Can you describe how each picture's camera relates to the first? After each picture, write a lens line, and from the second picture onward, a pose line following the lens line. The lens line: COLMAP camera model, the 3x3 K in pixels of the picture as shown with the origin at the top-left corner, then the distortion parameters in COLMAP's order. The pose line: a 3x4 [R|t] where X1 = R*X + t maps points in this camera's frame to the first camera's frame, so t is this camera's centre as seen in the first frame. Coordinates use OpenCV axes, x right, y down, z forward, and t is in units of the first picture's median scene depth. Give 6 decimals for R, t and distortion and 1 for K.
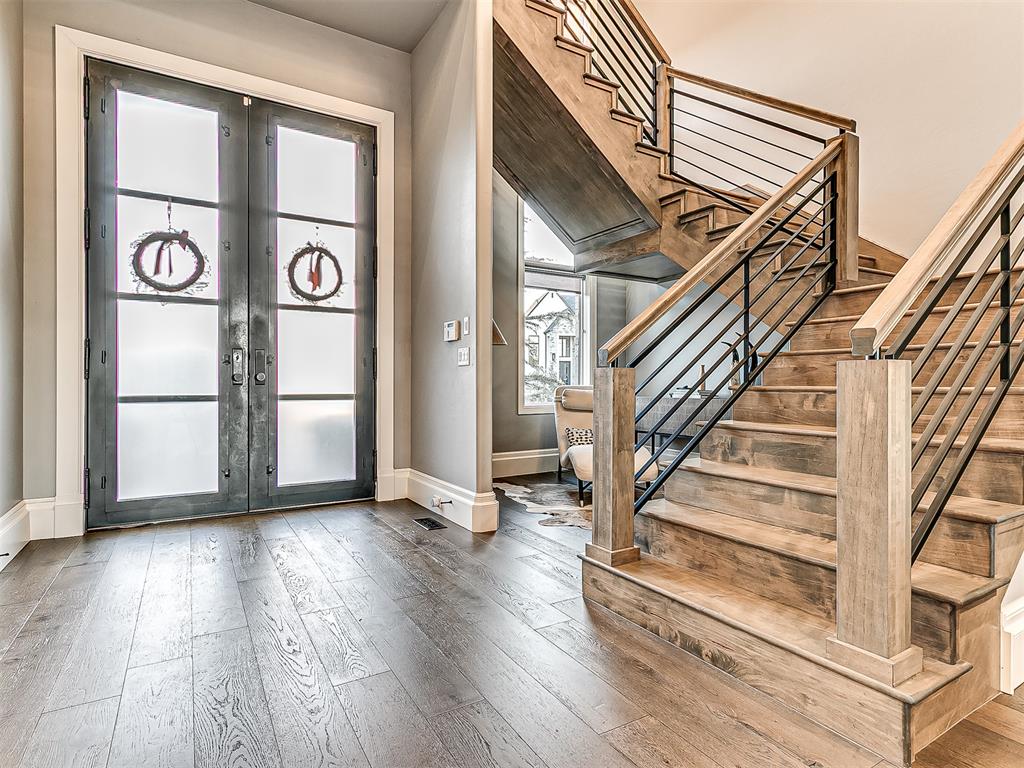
lens RADIAL K [[545.5, 0, 494.8], [0, 545.5, 385.6], [0, 0, 1]] dist [0.004536, -0.000693]
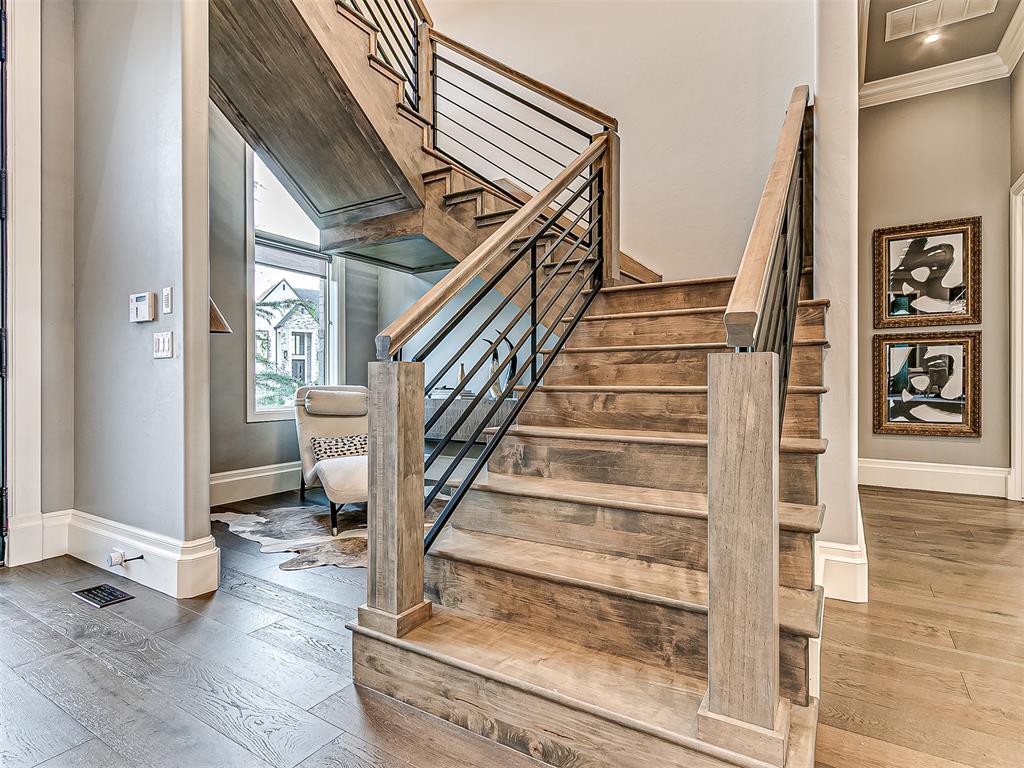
lens RADIAL K [[545.5, 0, 494.8], [0, 545.5, 385.6], [0, 0, 1]] dist [0.004536, -0.000693]
pose [[0.889102, -0.003507, 0.457697, 0.000198], [0.003497, 0.999994, 0.000869, -0.000532], [-0.457697, 0.000828, 0.889108, 0.206922]]
